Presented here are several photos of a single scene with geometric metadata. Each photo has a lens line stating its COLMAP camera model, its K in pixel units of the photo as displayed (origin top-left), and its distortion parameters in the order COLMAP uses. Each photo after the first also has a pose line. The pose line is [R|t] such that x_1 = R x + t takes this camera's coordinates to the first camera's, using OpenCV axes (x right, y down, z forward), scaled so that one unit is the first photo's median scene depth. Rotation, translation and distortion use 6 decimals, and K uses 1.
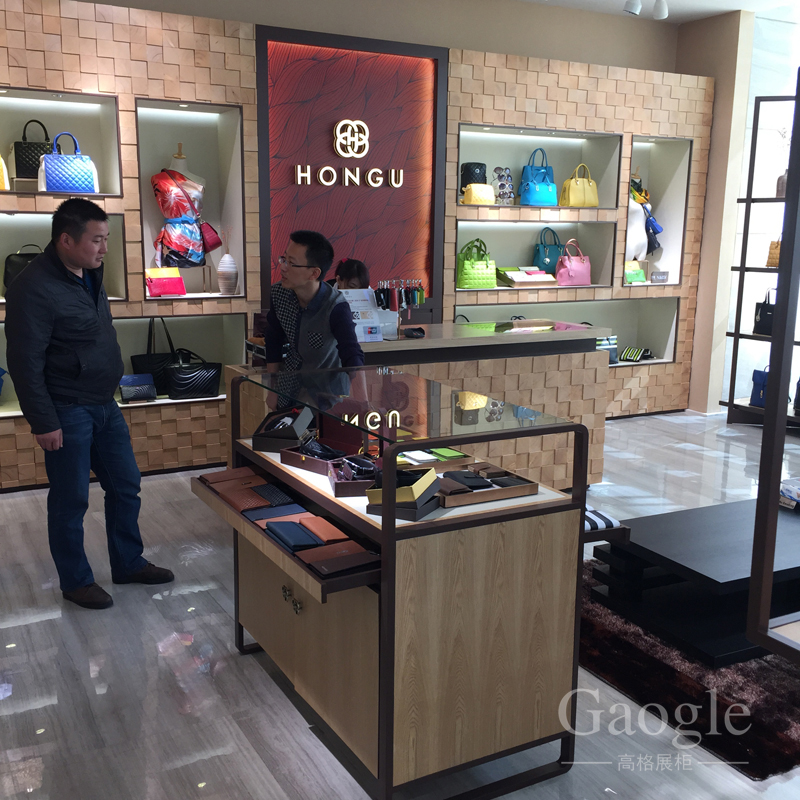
lens RADIAL K [[907.3, 0, 397.7], [0, 907.3, 401.1], [0, 0, 1]] dist [0.024170, 0.000000]
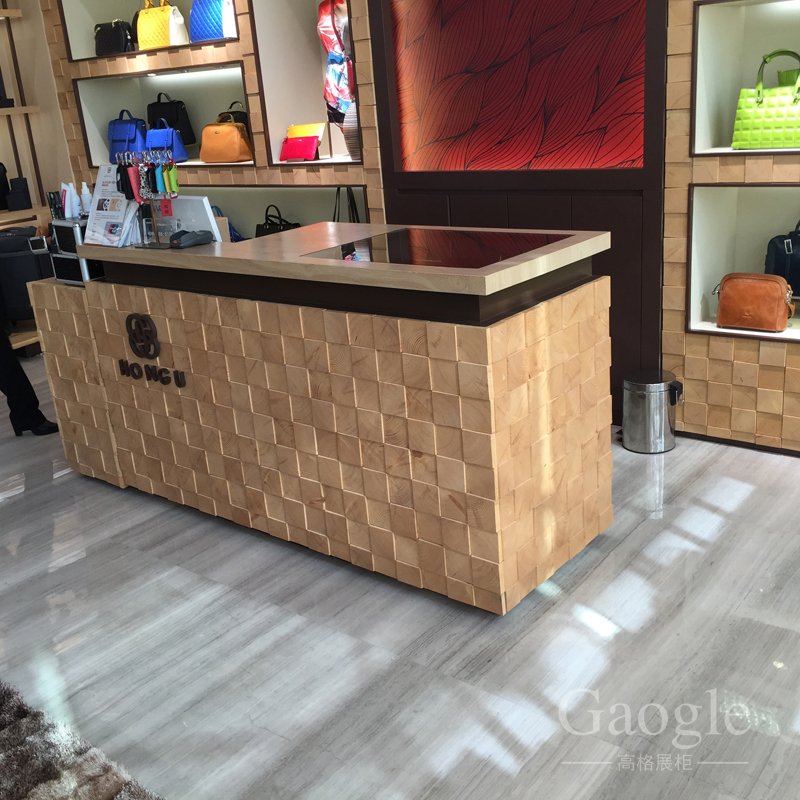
lens RADIAL K [[907.3, 0, 398.8], [0, 907.3, 392.2], [0, 0, 1]] dist [0.024170, 0.000000]
pose [[0.380315, 0.250121, -0.890393, 0.578861], [-0.094070, 0.968205, 0.231799, -0.116872], [0.920061, -0.004398, 0.391751, 0.798876]]
